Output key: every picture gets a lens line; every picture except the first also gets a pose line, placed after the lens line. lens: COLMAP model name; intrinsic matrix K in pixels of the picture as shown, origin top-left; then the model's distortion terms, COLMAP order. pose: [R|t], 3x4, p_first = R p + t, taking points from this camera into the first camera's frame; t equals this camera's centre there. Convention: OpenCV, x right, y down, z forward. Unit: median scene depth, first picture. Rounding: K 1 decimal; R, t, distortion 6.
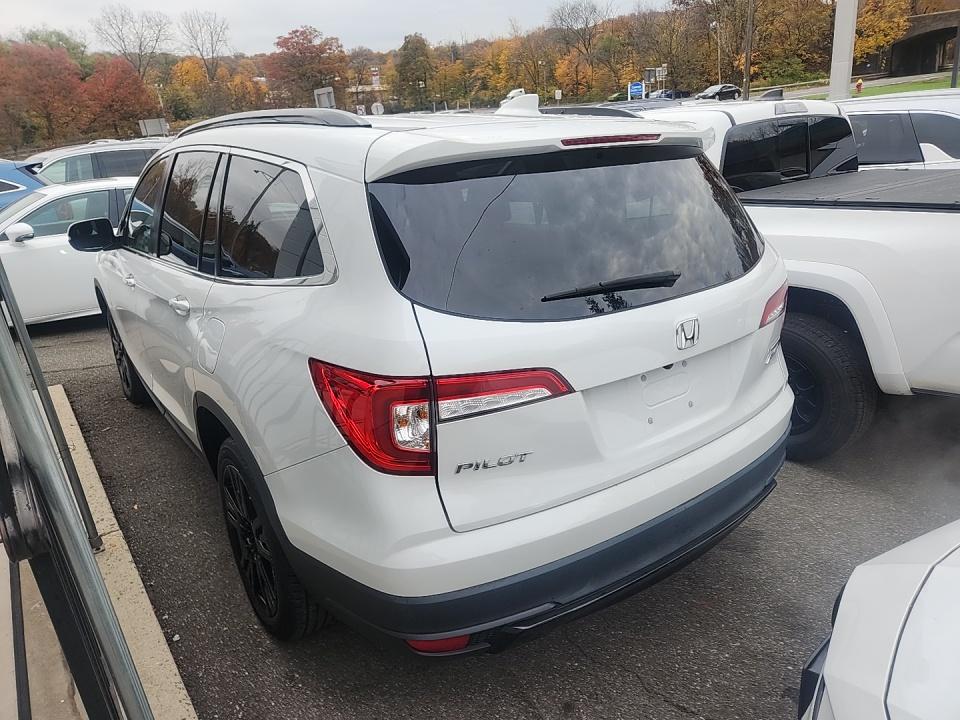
lens RADIAL K [[631.9, 0, 480.0], [0, 631.9, 360.0], [0, 0, 1]] dist [0.037021, -0.001886]
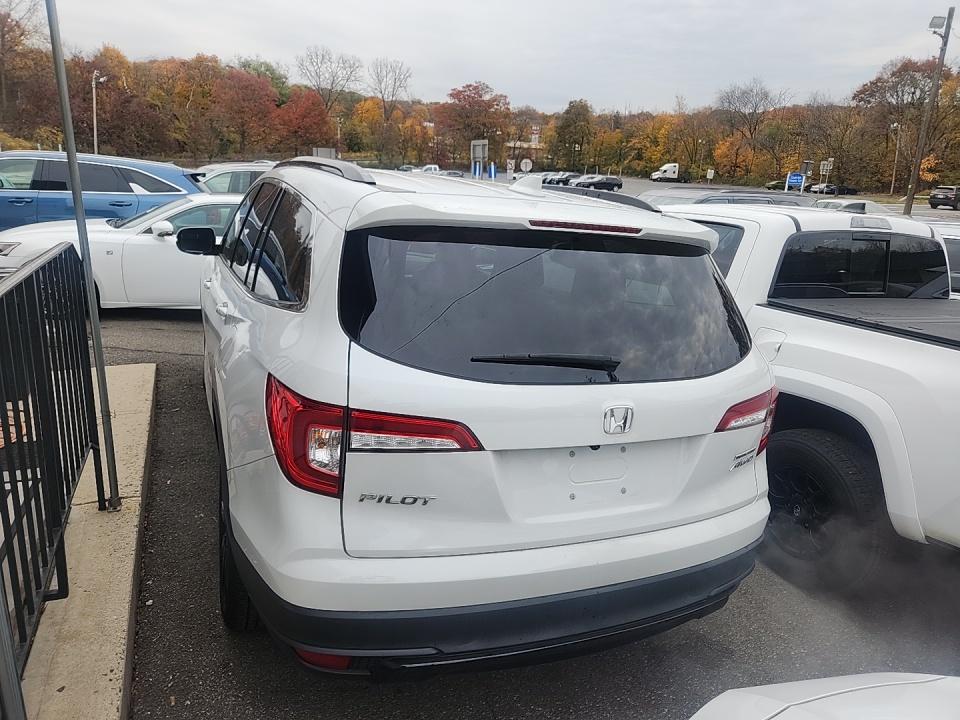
lens RADIAL K [[631.9, 0, 480.0], [0, 631.9, 360.0], [0, 0, 1]] dist [0.037021, -0.001886]
pose [[0.967931, 0.185240, -0.169692, 0.263710], [-0.198570, 0.977921, -0.065127, -0.024366], [0.153881, 0.096734, 0.983343, -0.052847]]
